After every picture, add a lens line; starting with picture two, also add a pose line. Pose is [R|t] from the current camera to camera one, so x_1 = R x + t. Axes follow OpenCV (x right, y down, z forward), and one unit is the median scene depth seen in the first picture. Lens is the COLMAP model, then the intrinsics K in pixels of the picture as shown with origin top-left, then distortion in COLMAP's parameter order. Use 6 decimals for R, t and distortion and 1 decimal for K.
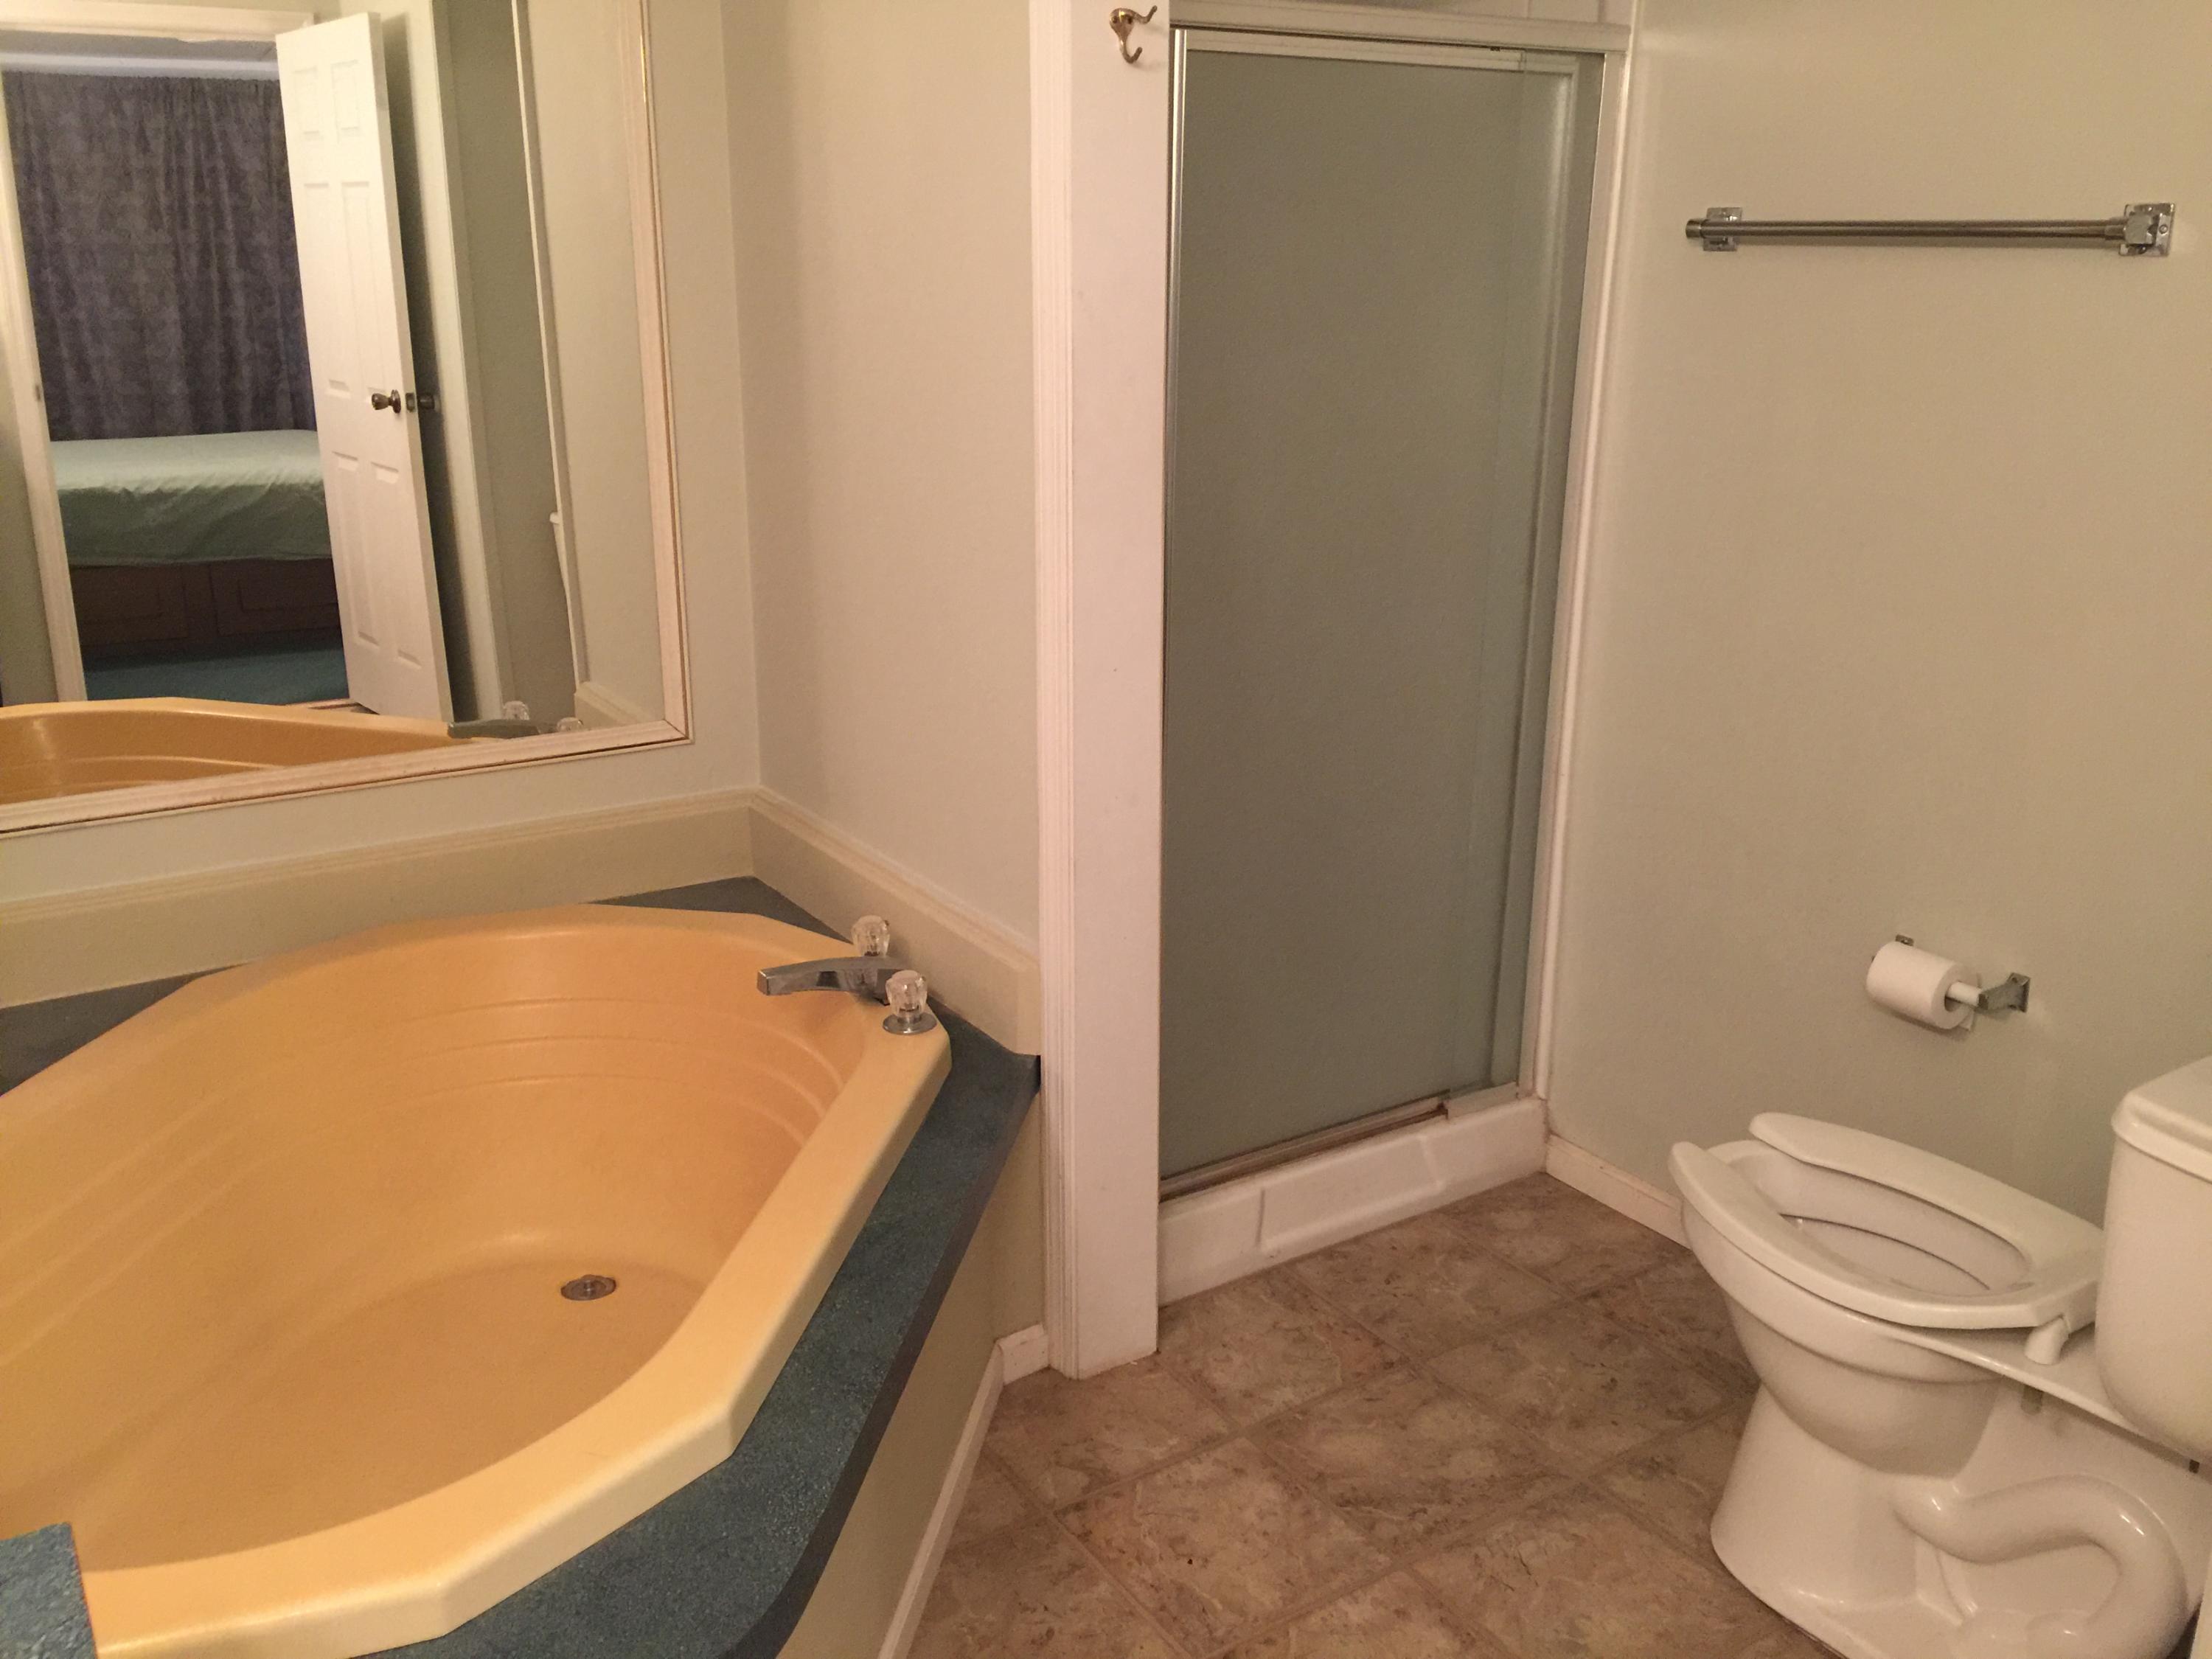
lens RADIAL K [[1879.6, 0, 1106.0], [0, 1879.6, 829.5], [0, 0, 1]] dist [0.006014, -0.017957]
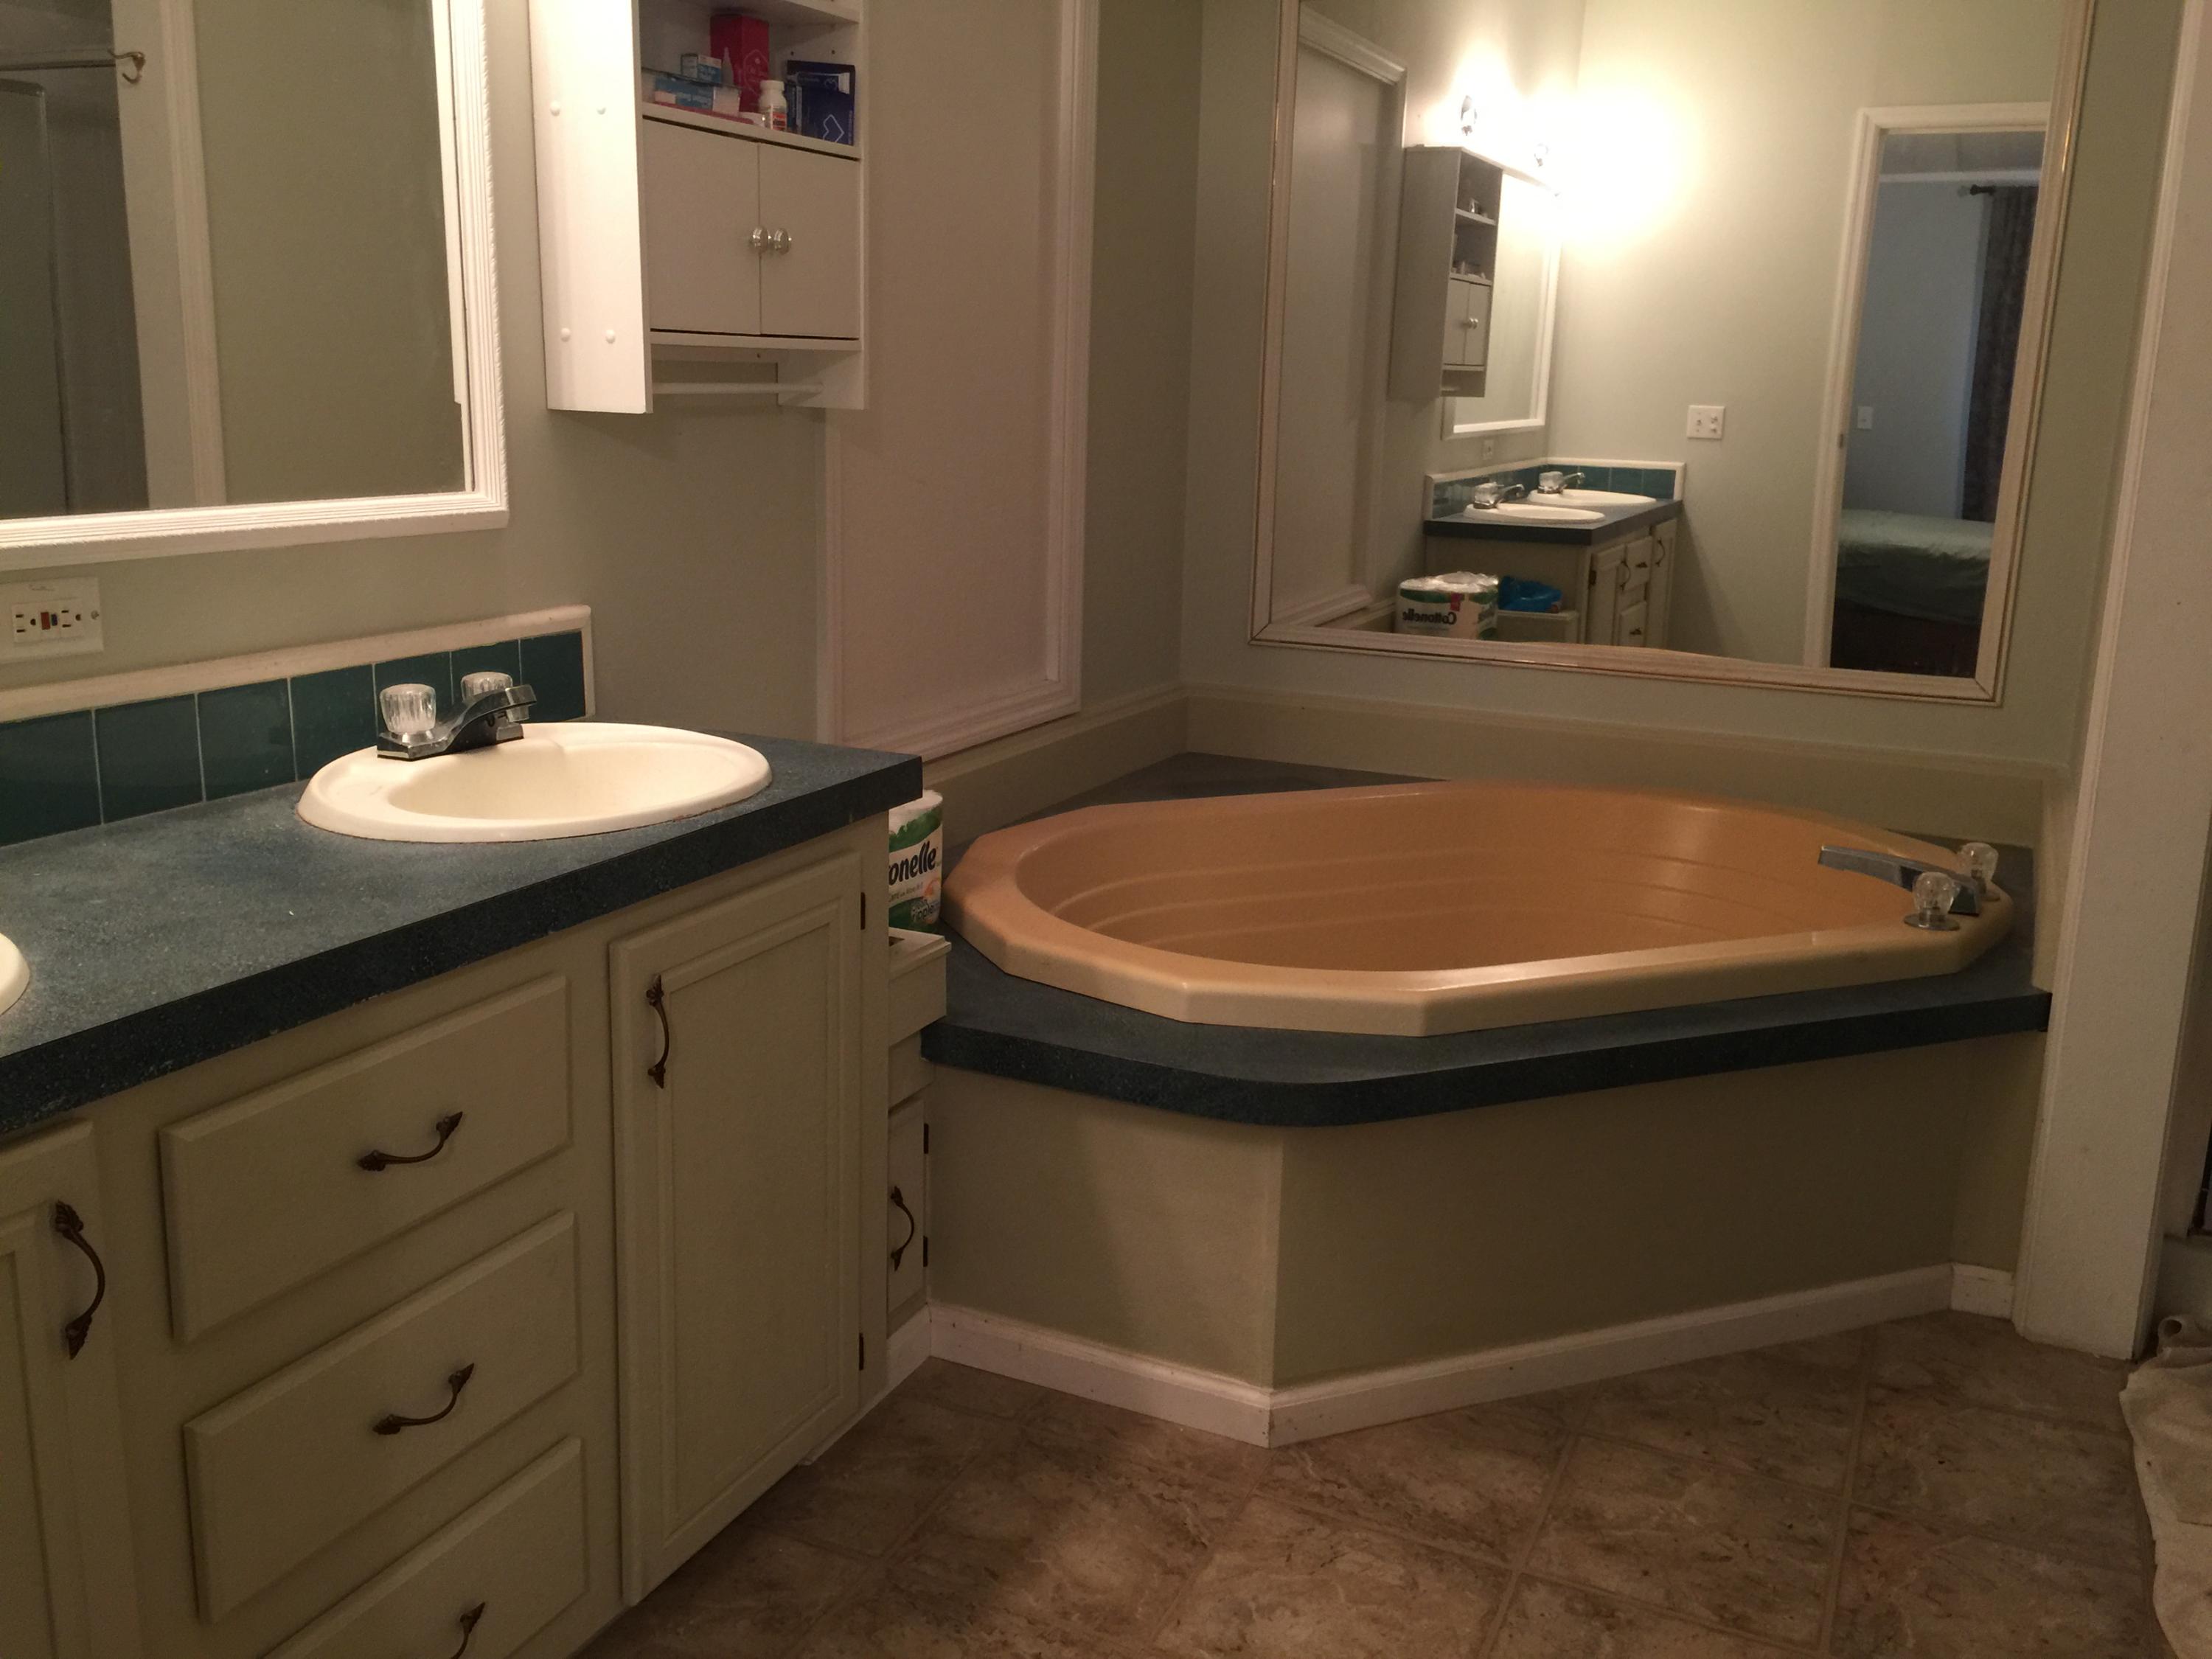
lens RADIAL K [[1879.6, 0, 1106.0], [0, 1879.6, 829.5], [0, 0, 1]] dist [0.006014, -0.017957]
pose [[0.549424, 0.216750, -0.806940, 0.474810], [-0.272693, 0.959401, 0.072033, 0.102774], [0.789792, 0.180470, 0.586224, 0.002179]]
